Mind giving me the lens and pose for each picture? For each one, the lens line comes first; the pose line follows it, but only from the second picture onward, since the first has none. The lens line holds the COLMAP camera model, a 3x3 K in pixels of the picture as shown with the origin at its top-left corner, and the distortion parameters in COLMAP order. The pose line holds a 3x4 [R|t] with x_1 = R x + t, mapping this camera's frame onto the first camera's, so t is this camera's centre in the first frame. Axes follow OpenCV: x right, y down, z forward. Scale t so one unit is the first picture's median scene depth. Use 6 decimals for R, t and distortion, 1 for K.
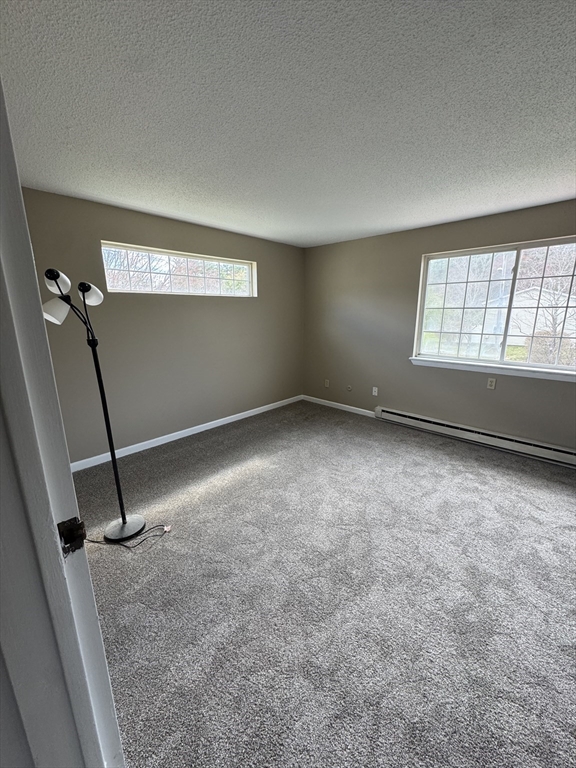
lens RADIAL K [[307.1, 0, 288.7], [0, 307.1, 383.8], [0, 0, 1]] dist [-0.000768, 0.000270]
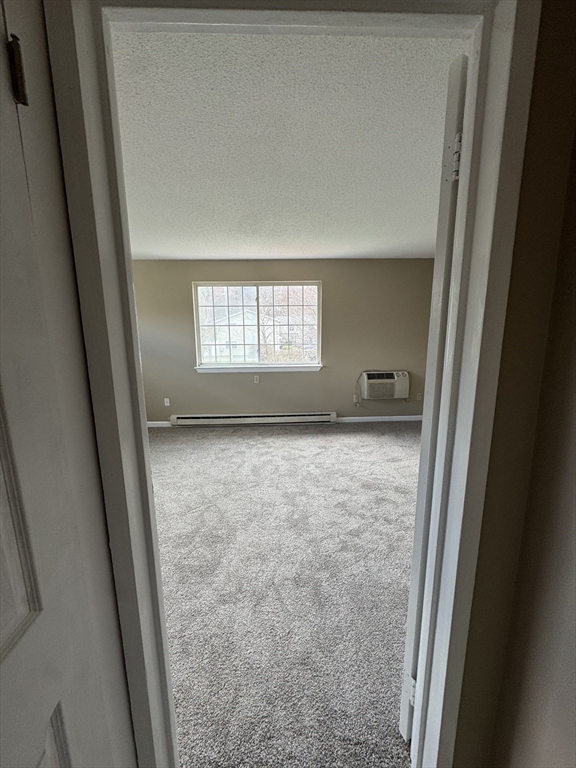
lens RADIAL K [[305.4, 0, 289.3], [0, 305.4, 384.1], [0, 0, 1]] dist [-0.001933, -0.000125]
pose [[0.700293, -0.132384, 0.701473, -0.227086], [0.169293, 0.985420, 0.016963, 0.023929], [-0.693491, 0.106875, 0.712494, -0.091900]]
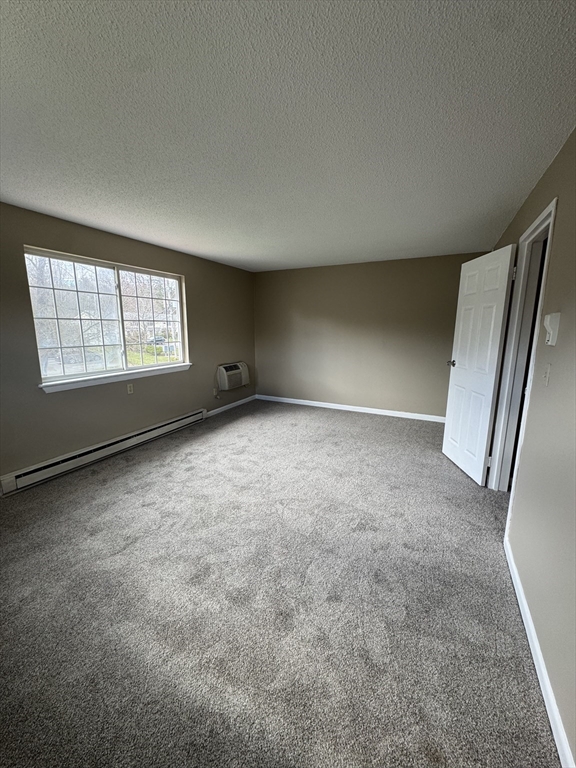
lens RADIAL K [[307.1, 0, 288.7], [0, 307.1, 383.8], [0, 0, 1]] dist [-0.000768, 0.000270]
pose [[-0.289079, -0.176365, 0.940919, -0.581222], [0.212766, 0.946463, 0.242772, -0.178764], [-0.933362, 0.270376, -0.236078, 0.792604]]
